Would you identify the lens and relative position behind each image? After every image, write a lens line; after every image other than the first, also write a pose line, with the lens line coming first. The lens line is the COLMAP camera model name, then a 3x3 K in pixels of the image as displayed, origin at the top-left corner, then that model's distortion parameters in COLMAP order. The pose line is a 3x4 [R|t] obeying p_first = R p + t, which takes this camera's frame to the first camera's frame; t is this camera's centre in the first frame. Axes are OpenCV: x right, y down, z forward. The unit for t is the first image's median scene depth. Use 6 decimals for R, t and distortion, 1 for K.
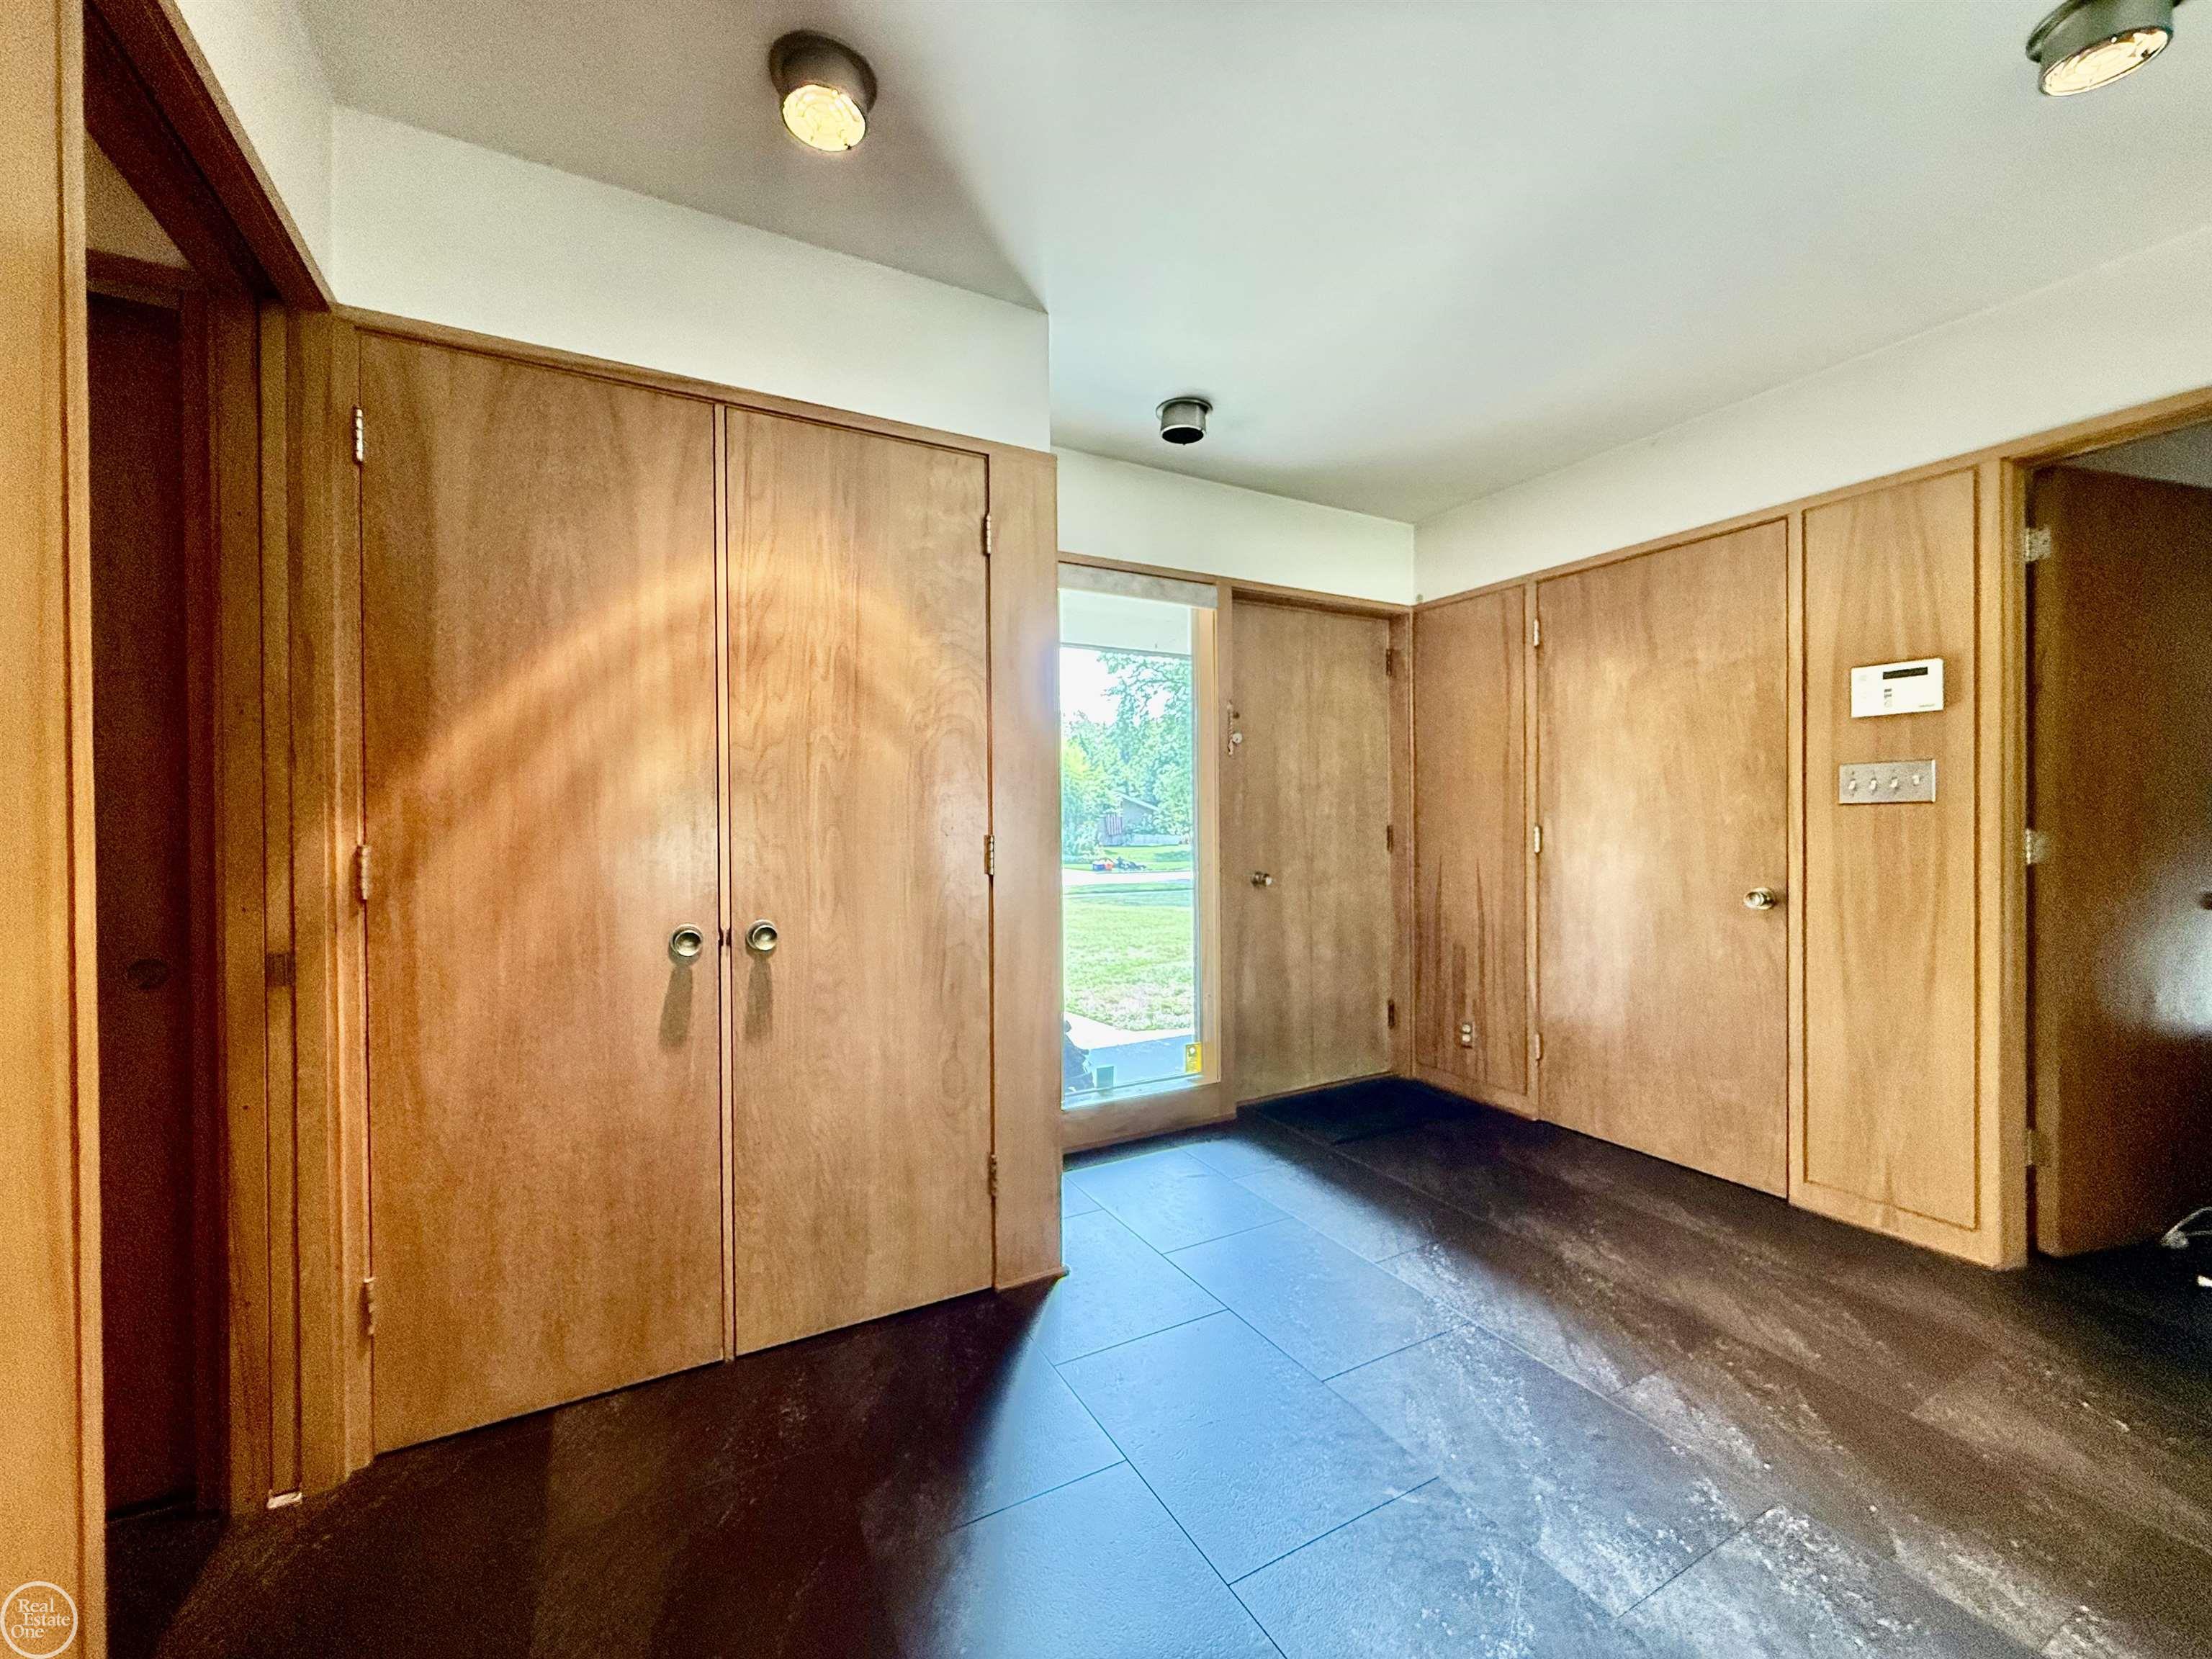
lens RADIAL K [[883.1, 0, 1099.1], [0, 883.1, 827.5], [0, 0, 1]] dist [-0.001561, -0.000016]
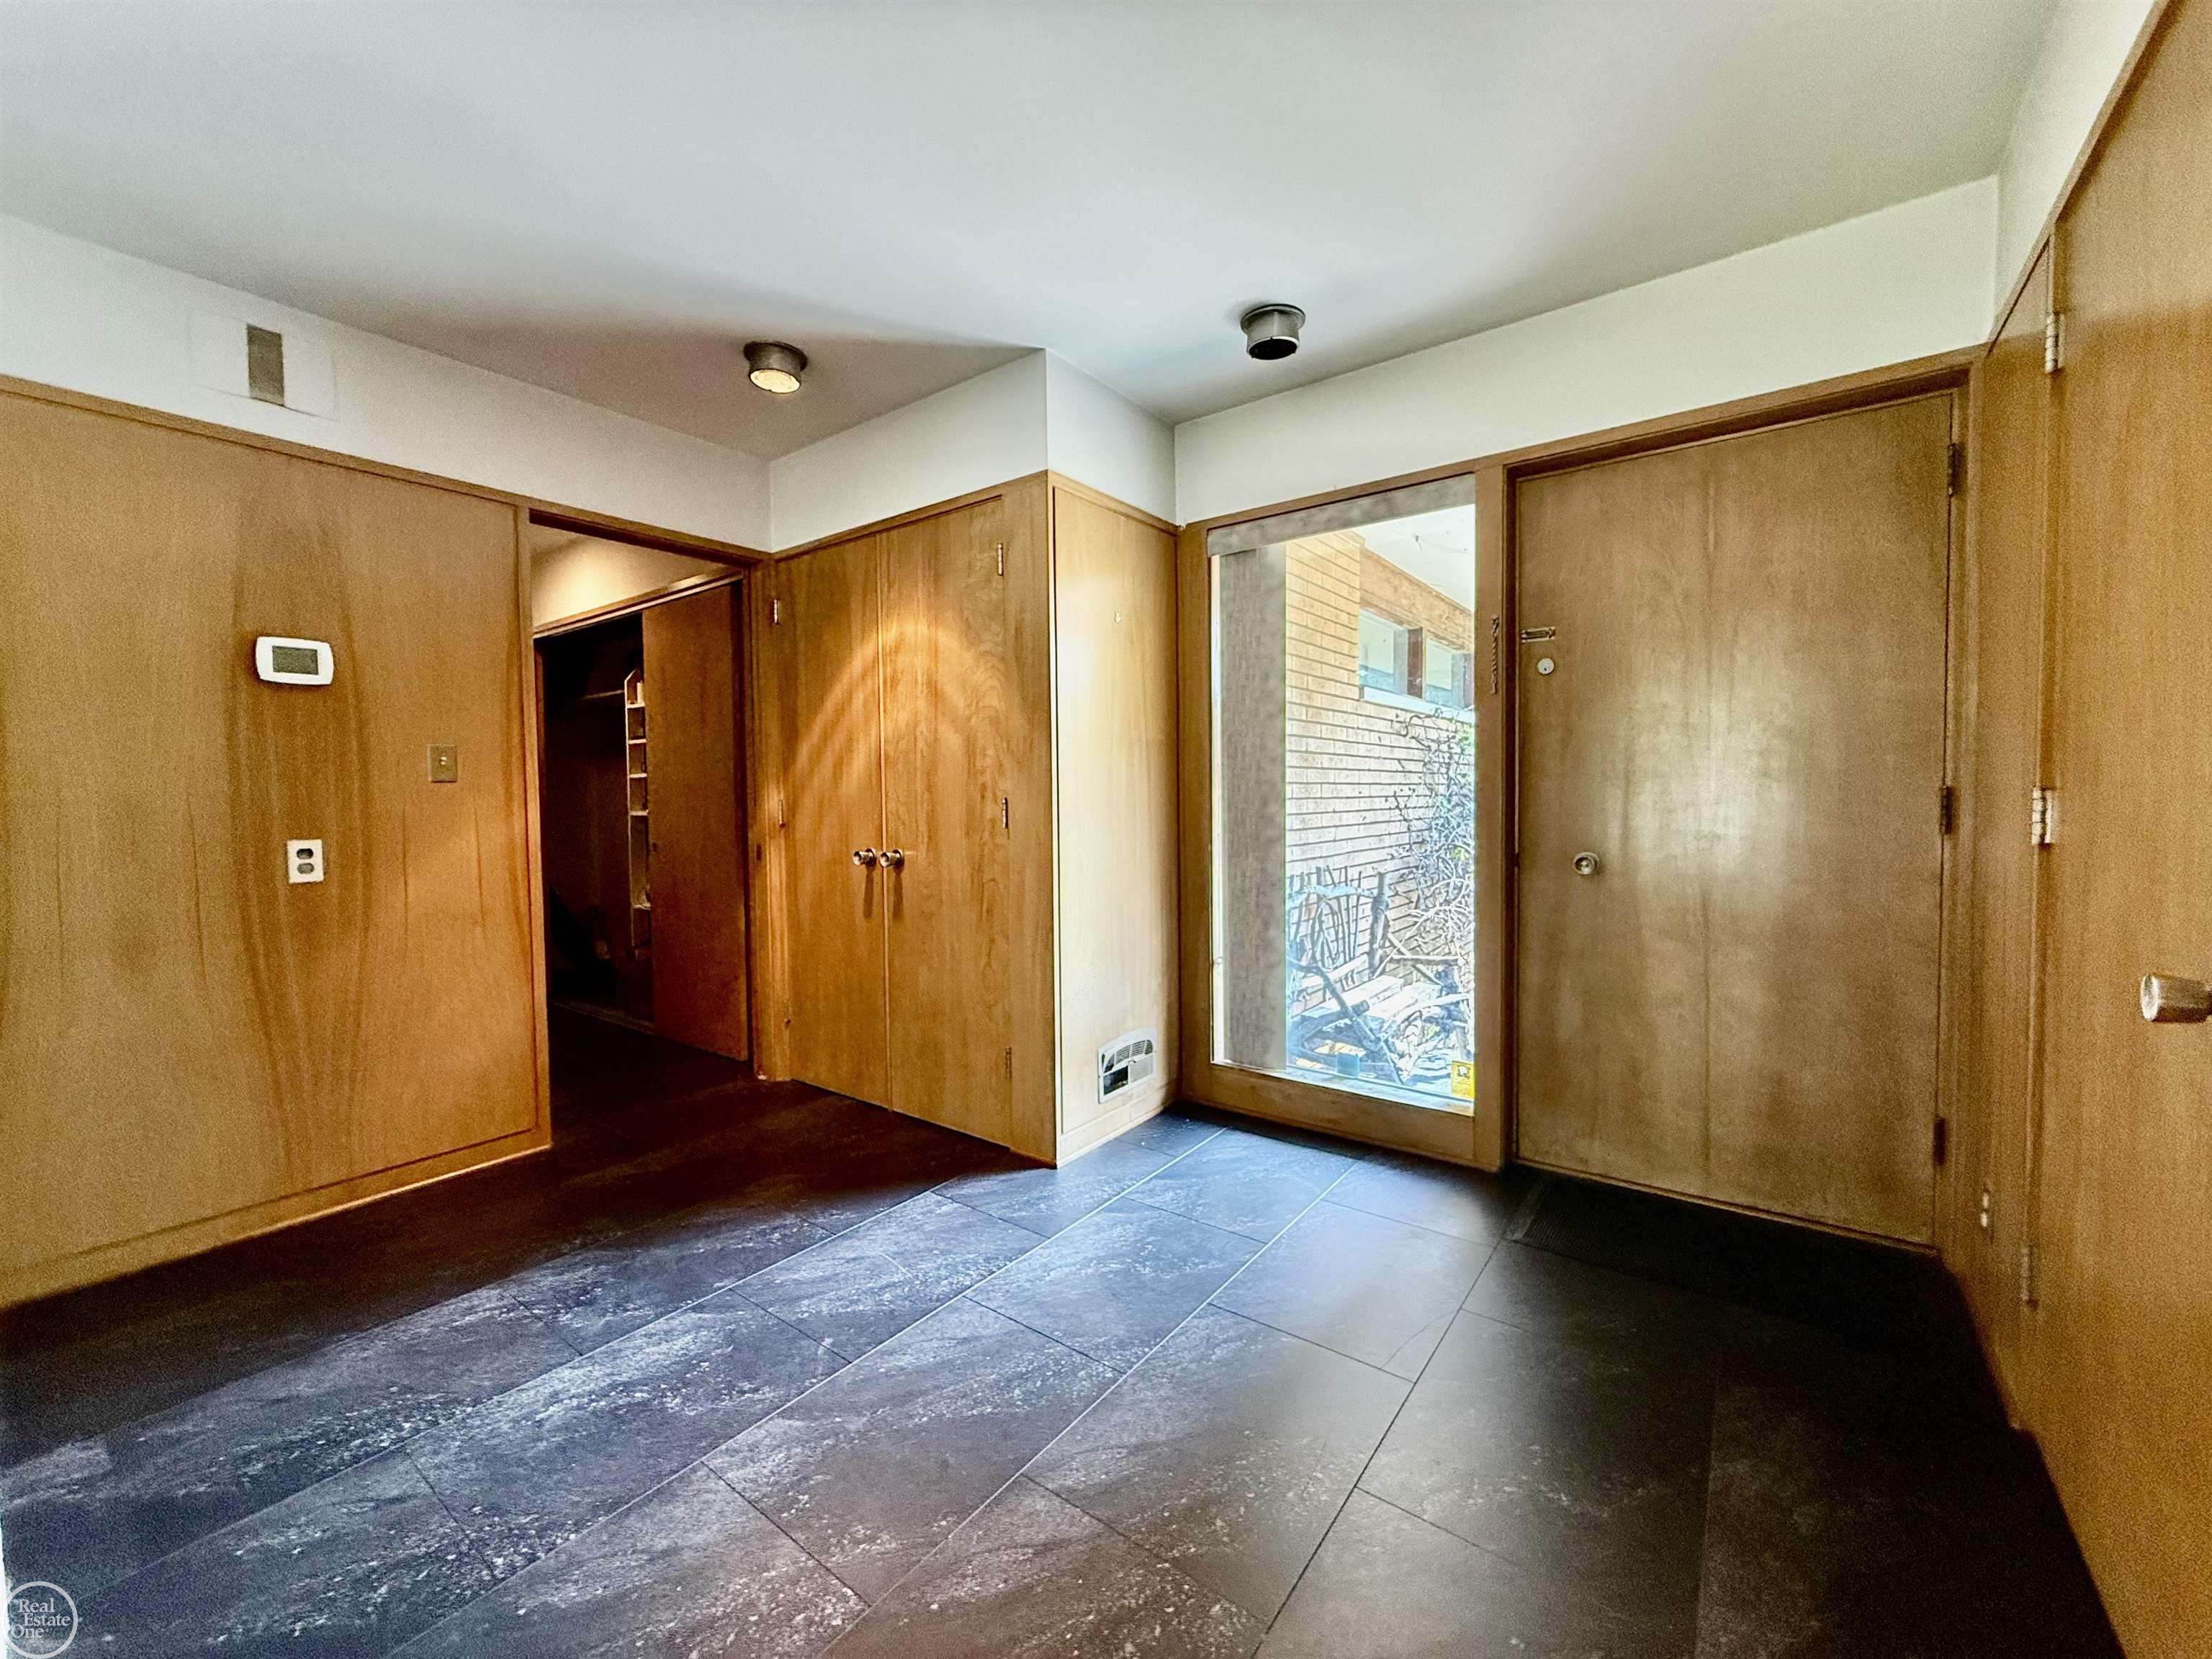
lens RADIAL K [[883.1, 0, 1099.4], [0, 883.1, 826.0], [0, 0, 1]] dist [-0.001561, -0.000016]
pose [[0.416481, 0.037432, -0.908374, 1.223364], [0.001845, 0.999115, 0.042017, -0.003938], [0.909143, -0.019176, 0.416043, 0.664260]]
